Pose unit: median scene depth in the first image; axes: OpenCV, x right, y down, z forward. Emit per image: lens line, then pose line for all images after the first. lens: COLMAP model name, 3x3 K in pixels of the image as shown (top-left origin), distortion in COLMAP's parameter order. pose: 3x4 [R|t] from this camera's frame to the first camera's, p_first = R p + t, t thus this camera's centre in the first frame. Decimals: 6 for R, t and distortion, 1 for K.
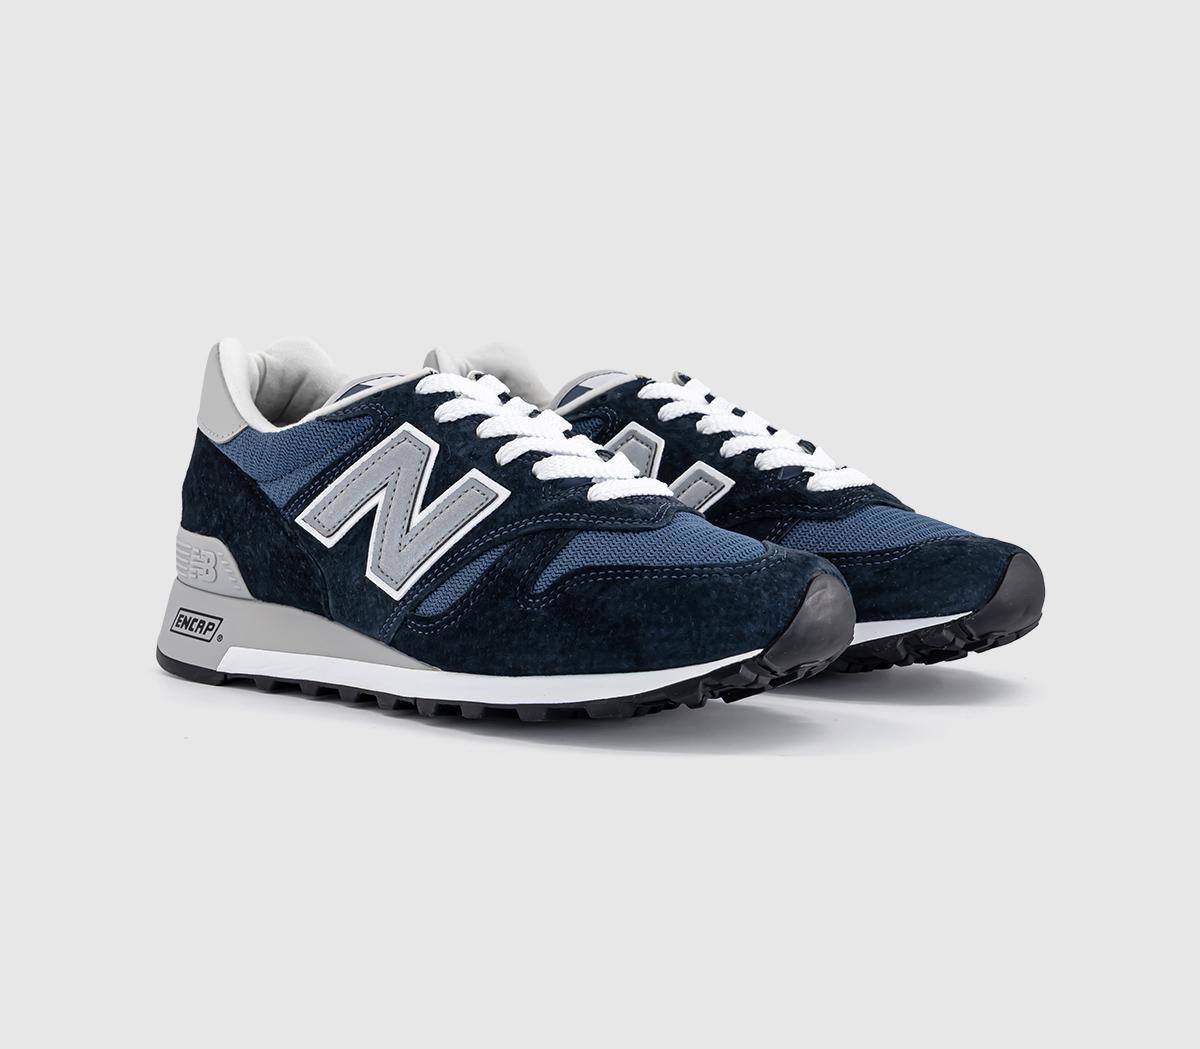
lens RADIAL K [[1764.2, 0, 600.0], [0, 1764.2, 524.5], [0, 0, 1]] dist [0.033482, 0.069096]
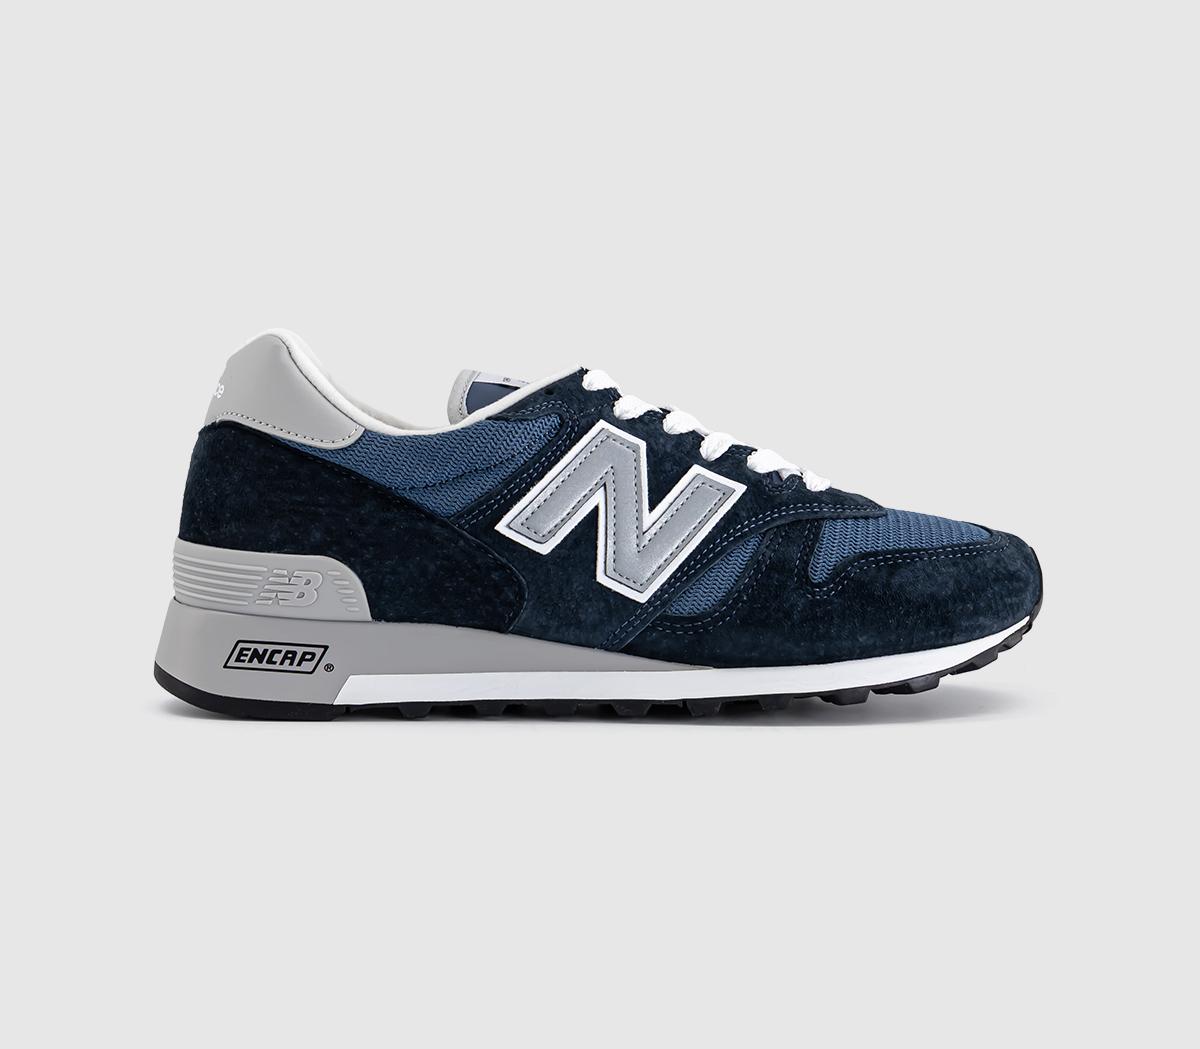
lens RADIAL K [[1764.2, 0, 600.0], [0, 1764.2, 524.5], [0, 0, 1]] dist [0.033482, 0.069096]
pose [[0.806306, -0.053695, 0.589056, -0.686133], [0.051697, 0.998457, 0.020251, -0.020484], [-0.589235, 0.014124, 0.807839, 0.220954]]
